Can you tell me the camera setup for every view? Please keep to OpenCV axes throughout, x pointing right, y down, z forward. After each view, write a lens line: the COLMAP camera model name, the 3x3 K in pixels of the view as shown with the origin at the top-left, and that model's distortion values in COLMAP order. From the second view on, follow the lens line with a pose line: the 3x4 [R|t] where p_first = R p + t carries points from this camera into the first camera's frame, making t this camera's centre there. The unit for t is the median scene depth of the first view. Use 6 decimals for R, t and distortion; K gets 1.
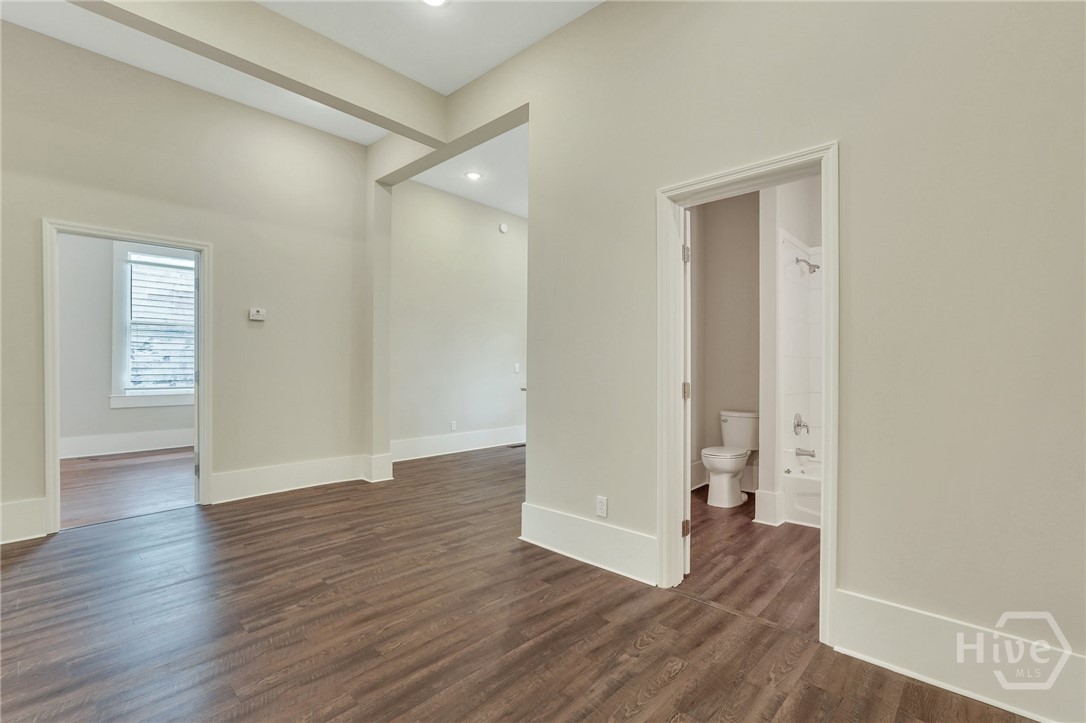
lens RADIAL K [[486.5, 0, 539.1], [0, 486.5, 363.1], [0, 0, 1]] dist [-0.013629, 0.010534]
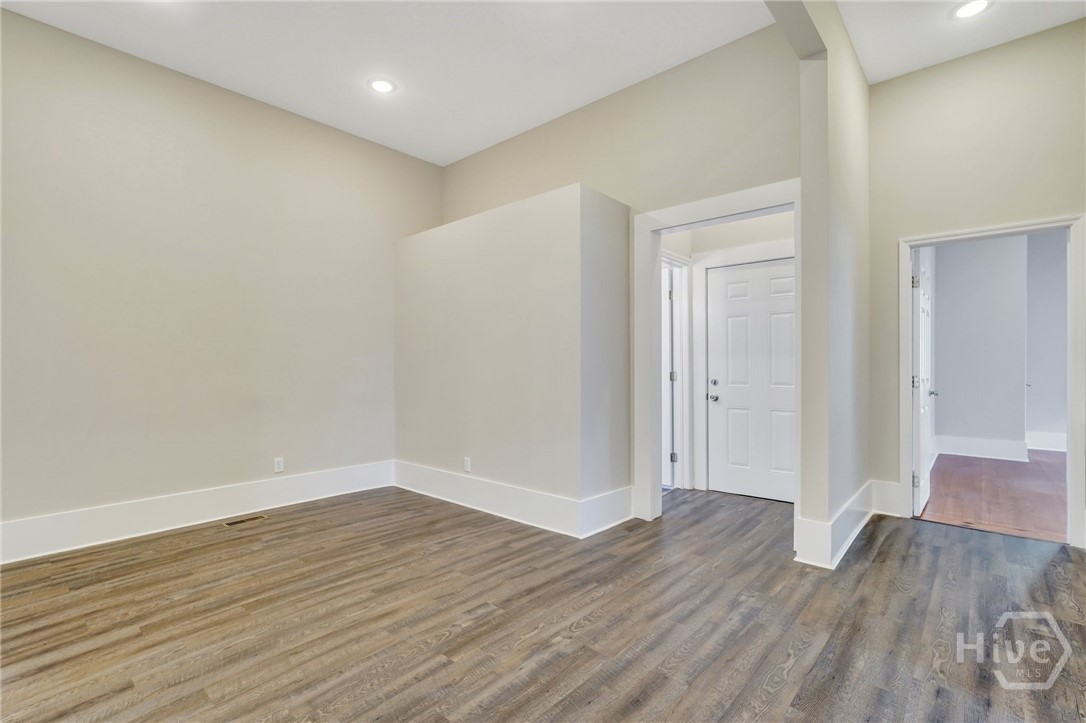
lens RADIAL K [[486.5, 0, 539.1], [0, 486.5, 363.1], [0, 0, 1]] dist [-0.013629, 0.010534]
pose [[-0.999565, 0.000673, -0.029478, -0.623861], [0.001053, 0.999917, -0.012862, 0.002359], [0.029467, -0.012888, -0.999483, 1.956741]]
